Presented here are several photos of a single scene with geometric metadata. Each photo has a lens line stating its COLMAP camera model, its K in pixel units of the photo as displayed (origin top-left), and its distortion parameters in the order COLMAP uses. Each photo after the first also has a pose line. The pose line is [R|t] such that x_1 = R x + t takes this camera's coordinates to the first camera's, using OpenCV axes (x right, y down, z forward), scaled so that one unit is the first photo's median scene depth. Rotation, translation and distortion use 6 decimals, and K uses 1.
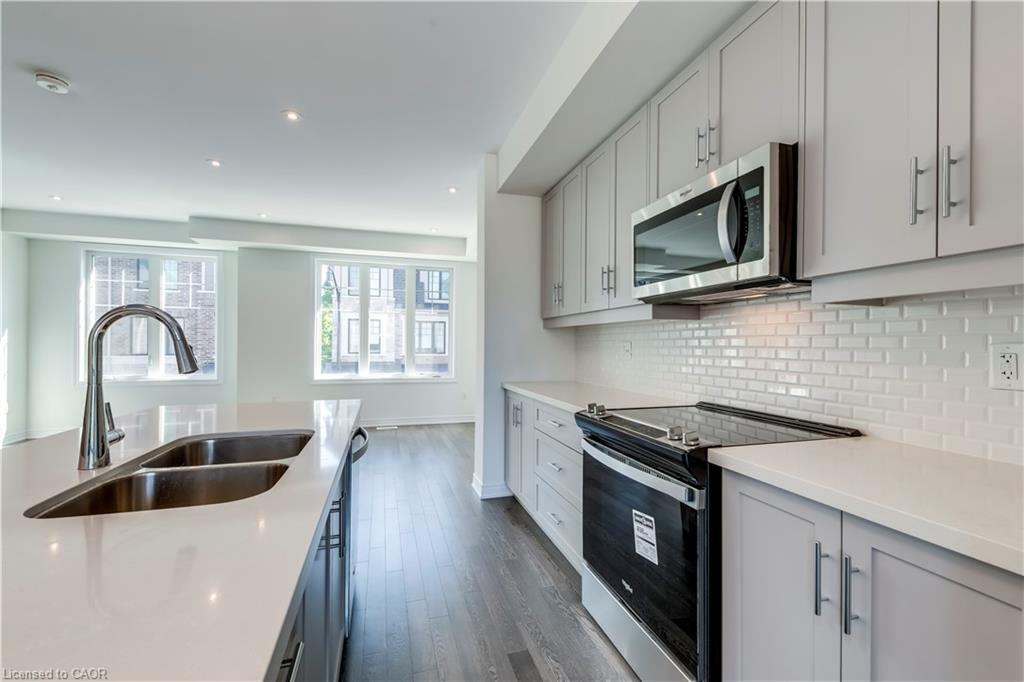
lens RADIAL K [[425.5, 0, 509.4], [0, 425.5, 343.5], [0, 0, 1]] dist [0.025128, -0.010903]
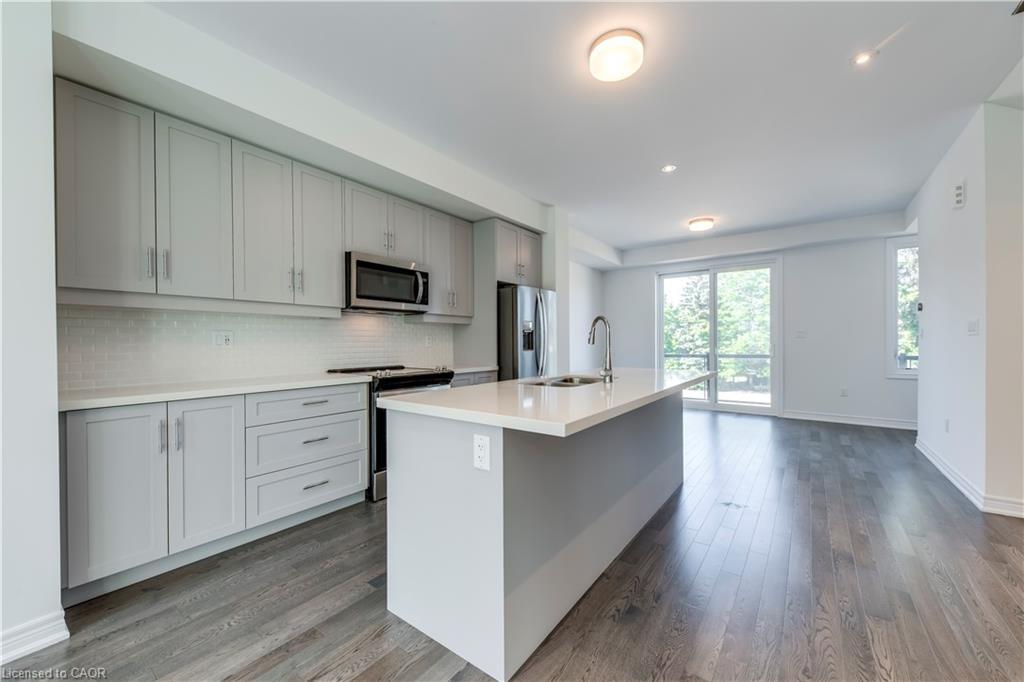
lens RADIAL K [[399.0, 0, 508.0], [0, 399.0, 343.6], [0, 0, 1]] dist [0.021141, -0.008136]
pose [[-0.592855, -0.009180, 0.805257, -1.299824], [-0.003148, 0.999954, 0.009082, 0.022127], [-0.805303, 0.002849, -0.592857, 1.492011]]
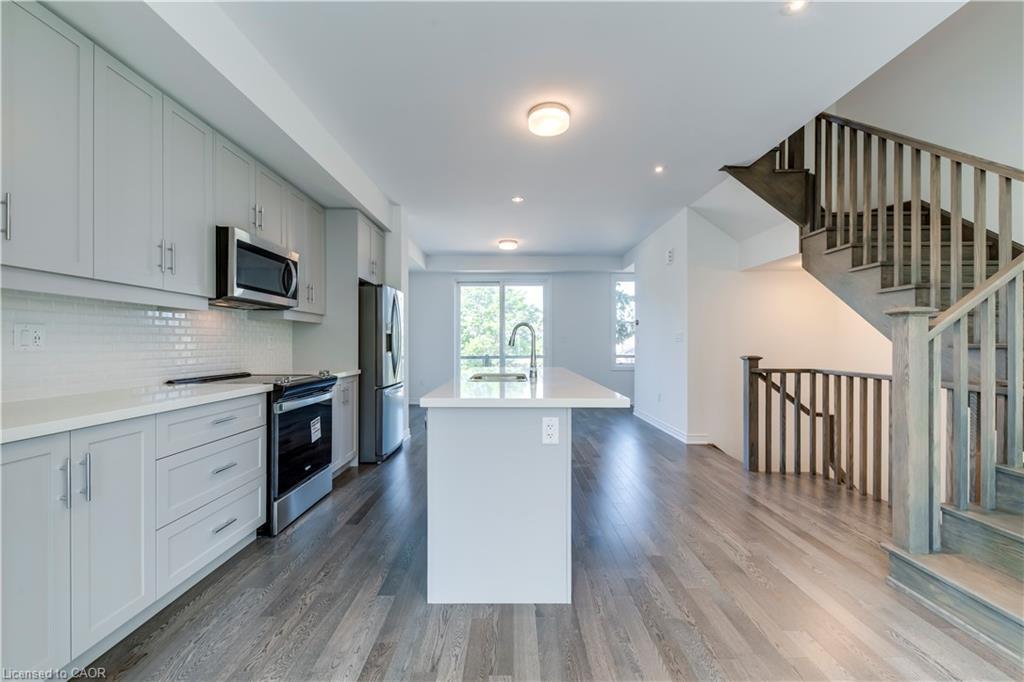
lens RADIAL K [[425.5, 0, 509.4], [0, 425.5, 343.5], [0, 0, 1]] dist [0.025128, -0.010903]
pose [[-0.957271, -0.009279, 0.289045, -0.882477], [-0.010191, 0.999947, -0.001652, 0.028257], [-0.289014, -0.004527, -0.957314, 2.065155]]
